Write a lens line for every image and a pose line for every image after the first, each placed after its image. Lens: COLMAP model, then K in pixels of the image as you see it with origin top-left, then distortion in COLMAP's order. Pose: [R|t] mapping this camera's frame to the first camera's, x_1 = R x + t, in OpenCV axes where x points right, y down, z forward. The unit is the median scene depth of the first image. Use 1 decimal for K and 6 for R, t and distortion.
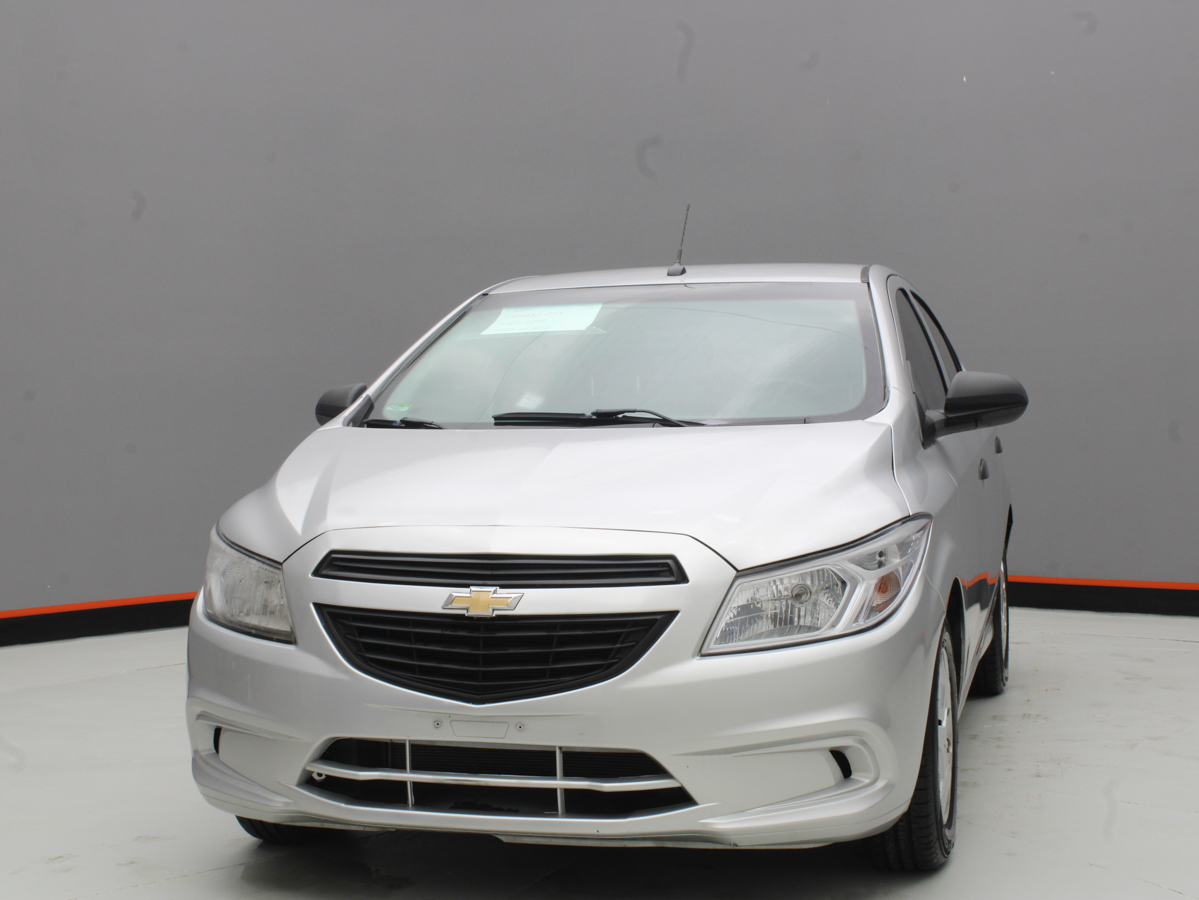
lens RADIAL K [[1880.2, 0, 599.5], [0, 1880.2, 450.0], [0, 0, 1]] dist [-0.047868, 0.039390]
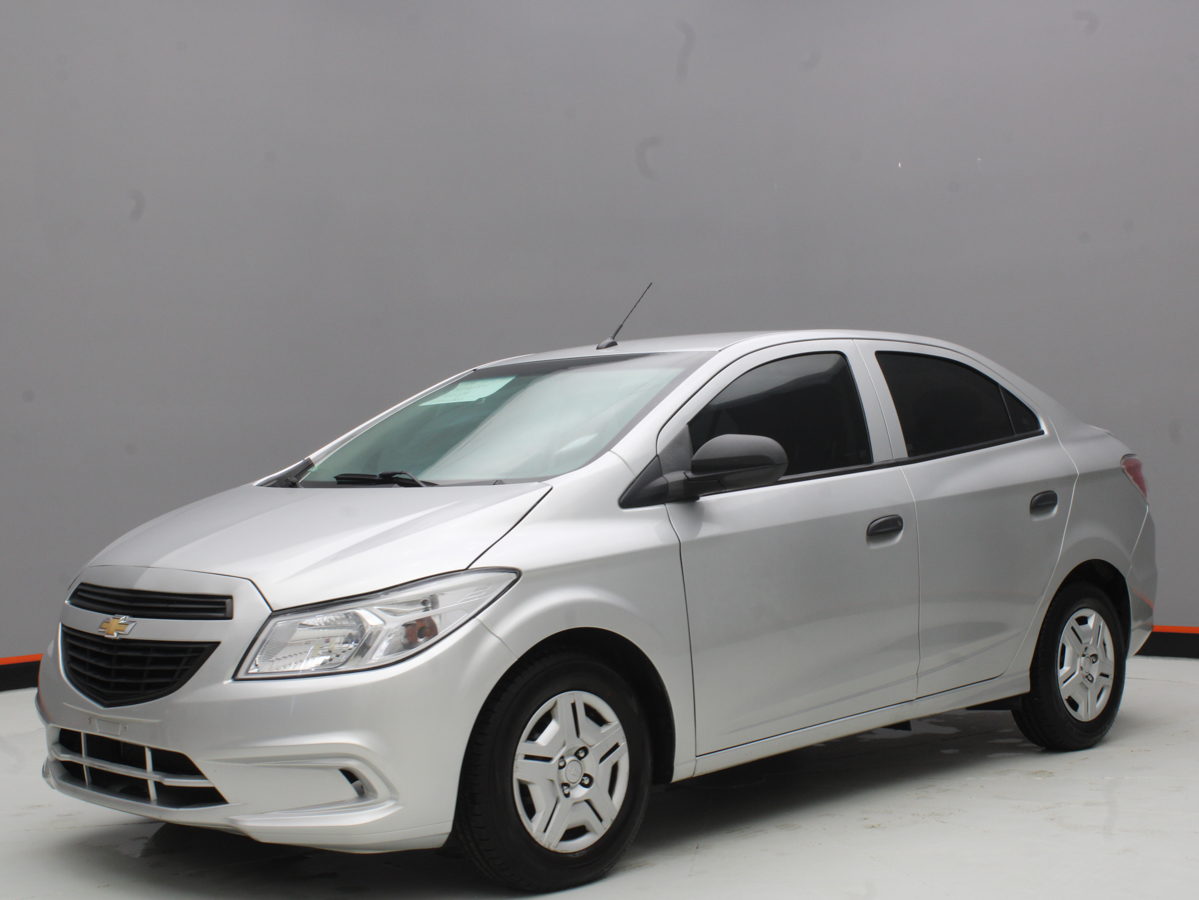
lens RADIAL K [[1723.9, 0, 599.5], [0, 1723.9, 450.0], [0, 0, 1]] dist [-0.060865, 0.041077]
pose [[0.868433, -0.006481, -0.495764, 0.793215], [-0.004503, 0.999770, -0.020957, -0.015836], [0.495786, 0.020432, 0.868205, 0.153927]]
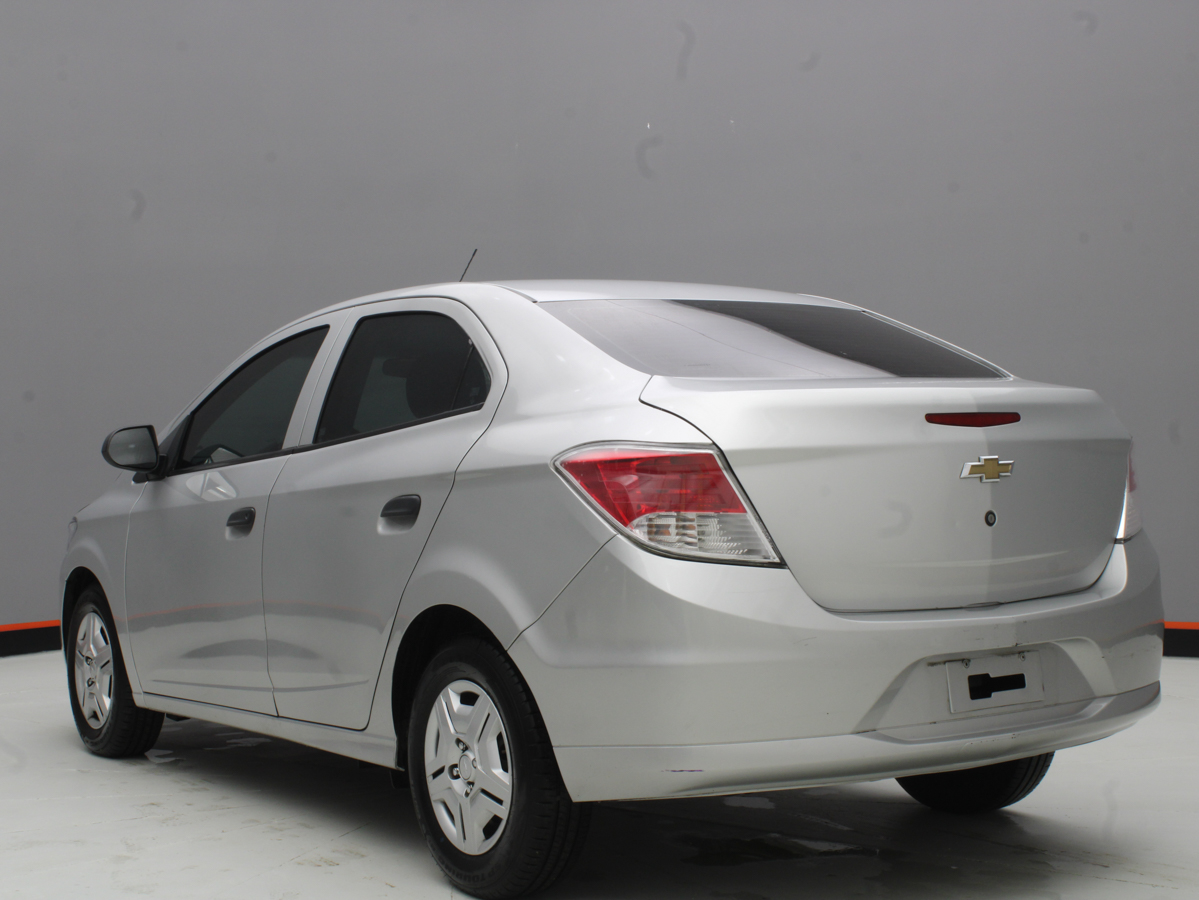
lens RADIAL K [[1880.2, 0, 599.5], [0, 1880.2, 450.0], [0, 0, 1]] dist [-0.047868, 0.039390]
pose [[-0.653949, 0.031786, -0.755871, 1.197018], [0.010902, 0.999409, 0.032595, -0.079455], [0.756460, 0.013075, -0.653909, 2.612791]]
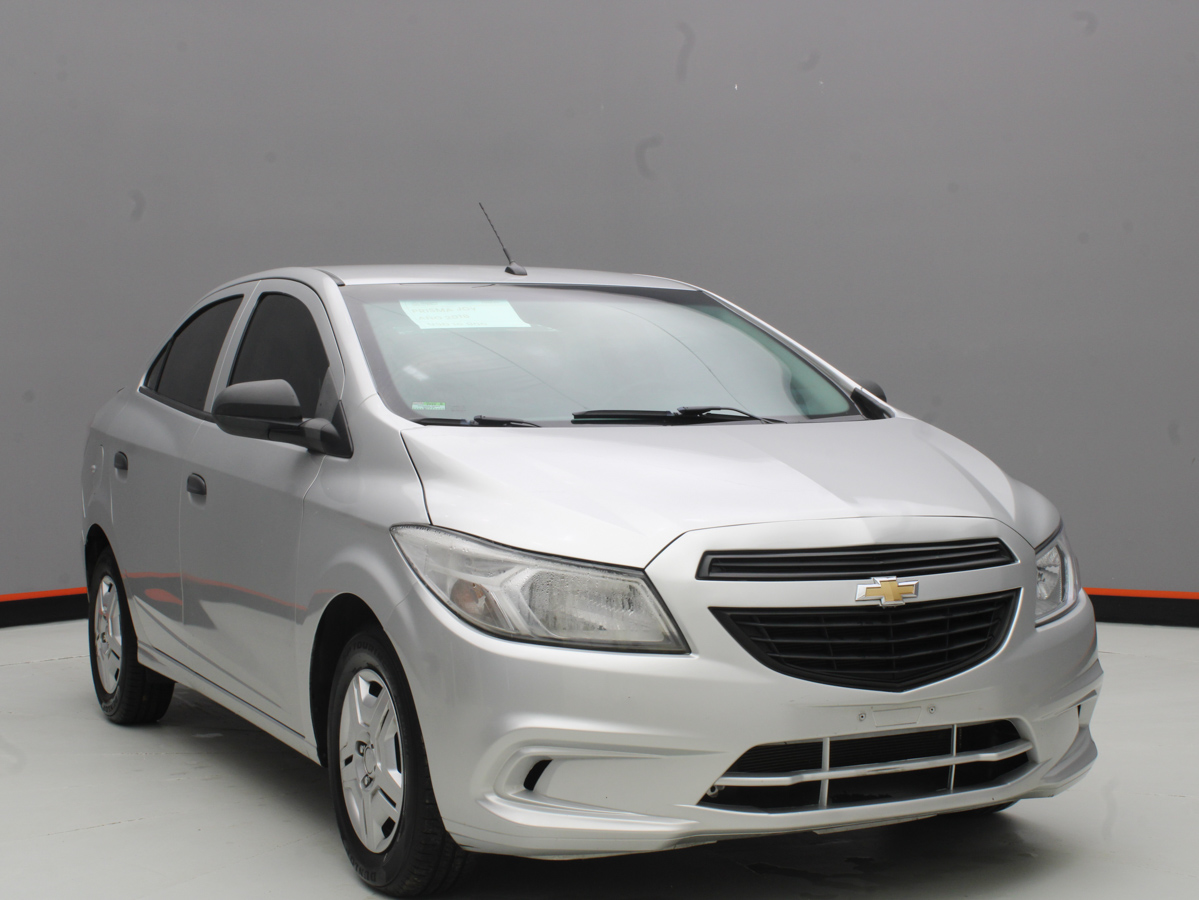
lens RADIAL K [[1880.2, 0, 599.5], [0, 1880.2, 450.0], [0, 0, 1]] dist [-0.047868, 0.039390]
pose [[0.736481, -0.007823, 0.676413, -0.861355], [0.016220, 0.999850, -0.006097, 0.008032], [-0.676264, 0.015461, 0.736497, 0.356846]]
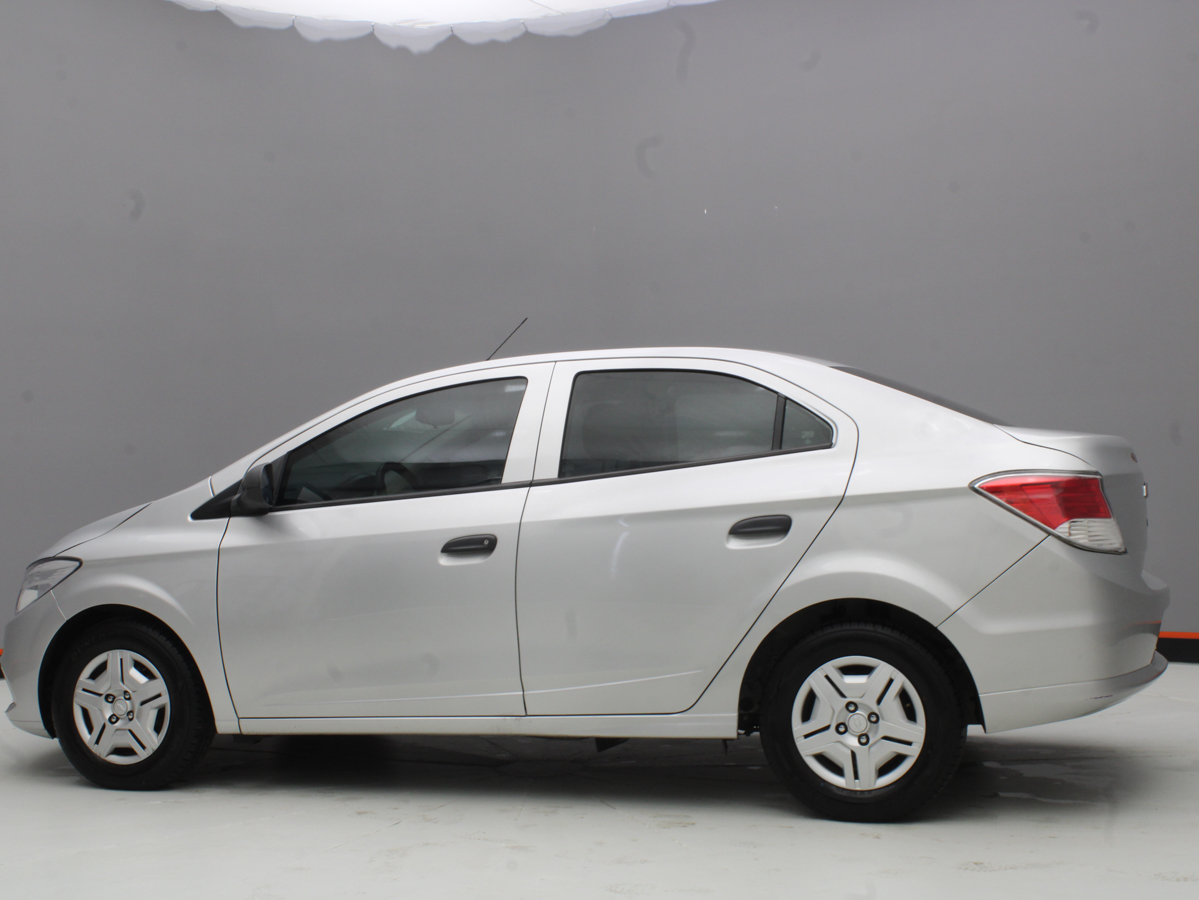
lens RADIAL K [[1566.3, 0, 599.5], [0, 1566.3, 450.0], [0, 0, 1]] dist [-0.075622, 0.020869]
pose [[-0.037286, -0.001879, -0.999303, 1.635875], [-0.001963, 0.999996, -0.001807, -0.063208], [0.999303, 0.001894, -0.037289, 1.640785]]
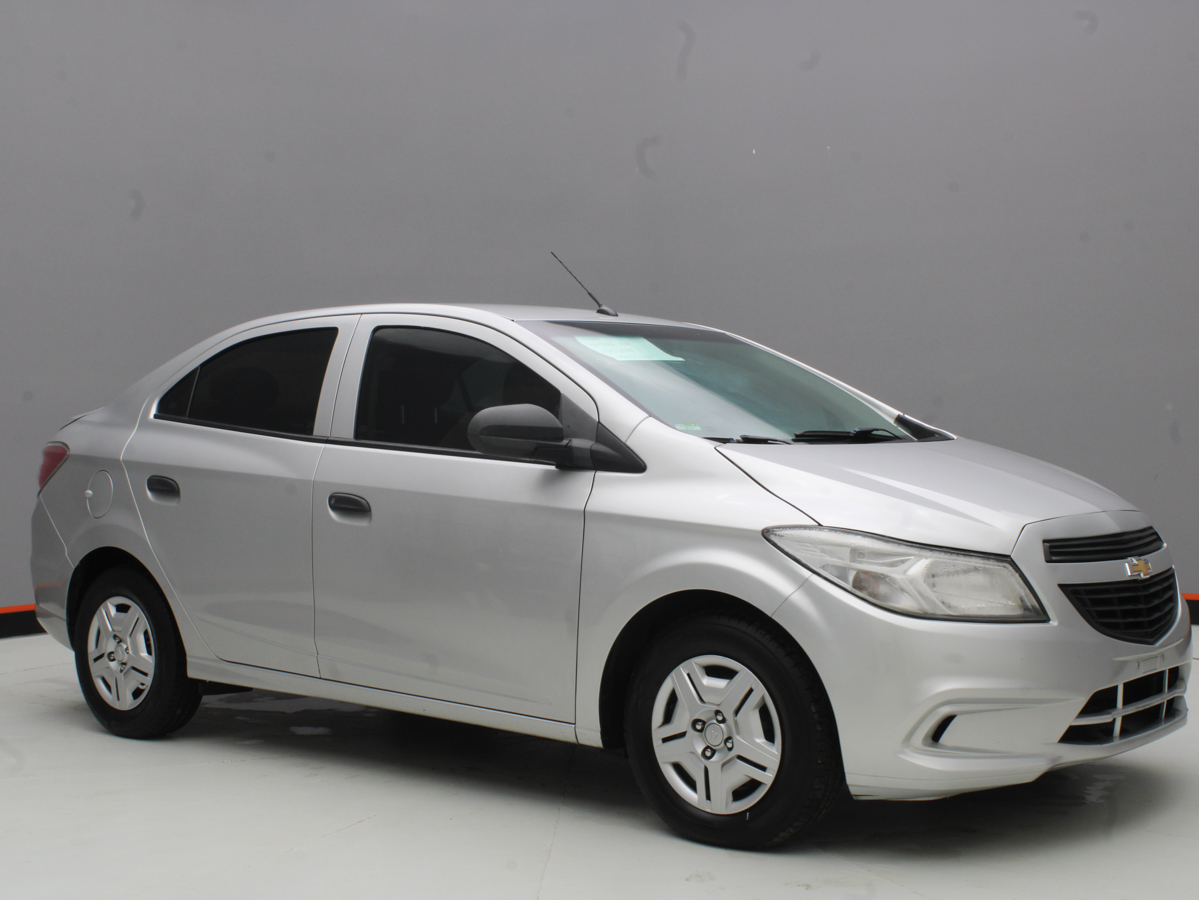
lens RADIAL K [[1678.0, 0, 599.5], [0, 1678.0, 450.0], [0, 0, 1]] dist [-0.012445, -0.047889]
pose [[0.407259, 0.000725, 0.913312, -1.282404], [0.030875, 0.999417, -0.014561, 0.003614], [-0.912790, 0.034129, 0.407000, 0.863834]]
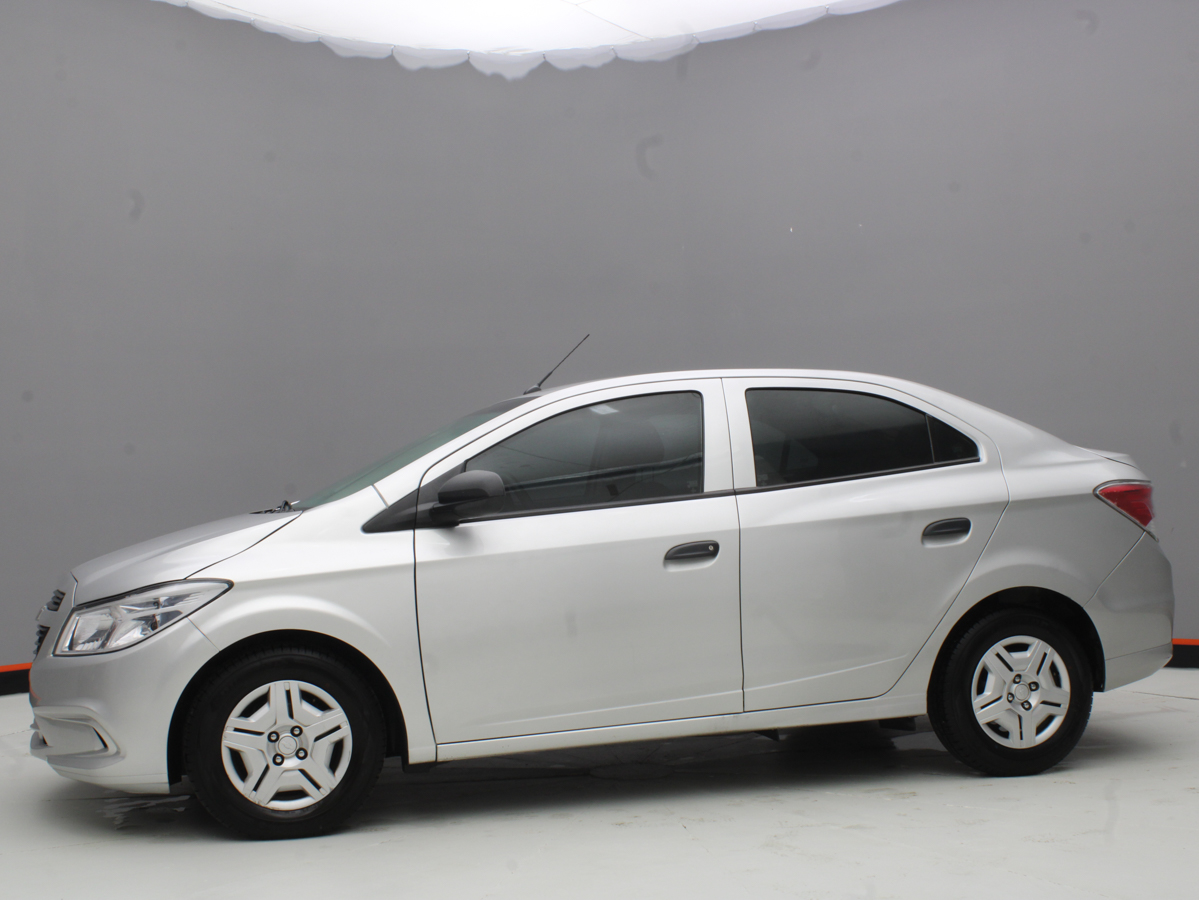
lens RADIAL K [[1492.9, 0, 599.5], [0, 1492.9, 450.0], [0, 0, 1]] dist [-0.082216, 0.013074]
pose [[0.506767, -0.020408, -0.861842, 1.397323], [-0.005427, 0.999624, -0.026862, -0.037725], [0.862066, 0.018290, 0.506466, 0.741407]]
